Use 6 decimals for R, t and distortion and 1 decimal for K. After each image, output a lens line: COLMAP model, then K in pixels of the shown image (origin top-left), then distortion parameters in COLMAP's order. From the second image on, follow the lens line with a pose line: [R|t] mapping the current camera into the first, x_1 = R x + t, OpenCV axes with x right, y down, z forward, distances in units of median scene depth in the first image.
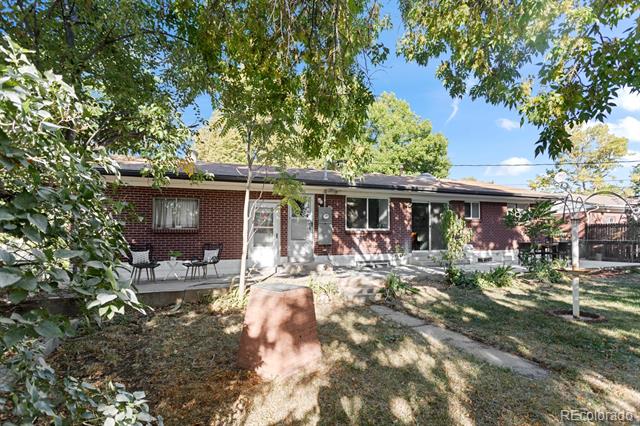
lens RADIAL K [[314.9, 0, 320.0], [0, 314.9, 213.0], [0, 0, 1]] dist [0.001347, 0.000272]
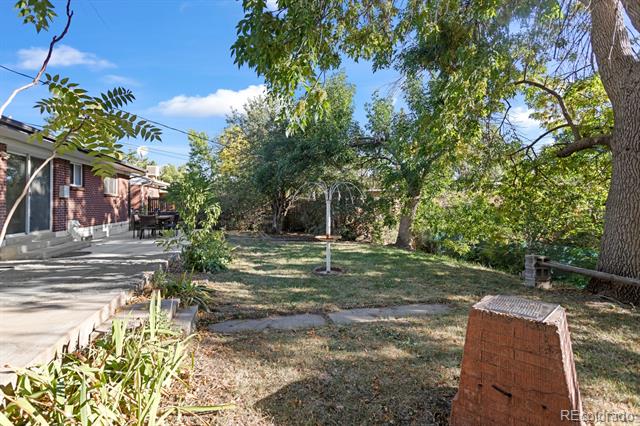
lens RADIAL K [[314.9, 0, 320.0], [0, 314.9, 213.0], [0, 0, 1]] dist [0.001347, 0.000272]
pose [[0.108954, -0.022473, 0.993793, -0.226527], [-0.078148, 0.996456, 0.031101, 0.015645], [-0.990970, -0.081052, 0.106811, 0.388592]]
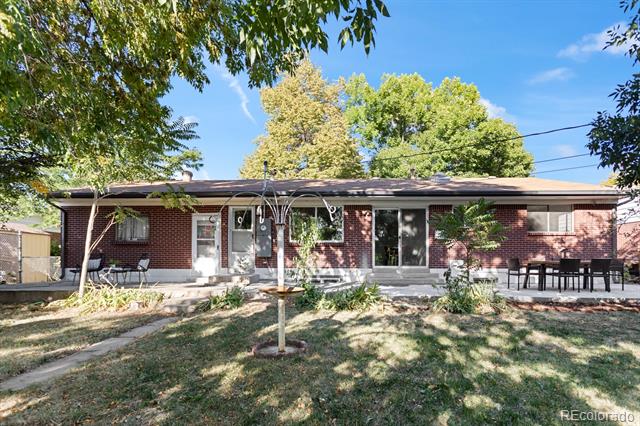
lens RADIAL K [[314.9, 0, 320.0], [0, 314.9, 213.0], [0, 0, 1]] dist [0.001347, 0.000272]
pose [[0.920269, -0.037689, -0.389467, 0.521779], [0.022314, 0.998785, -0.043928, 0.011320], [0.390650, 0.031735, 0.919992, 0.155970]]
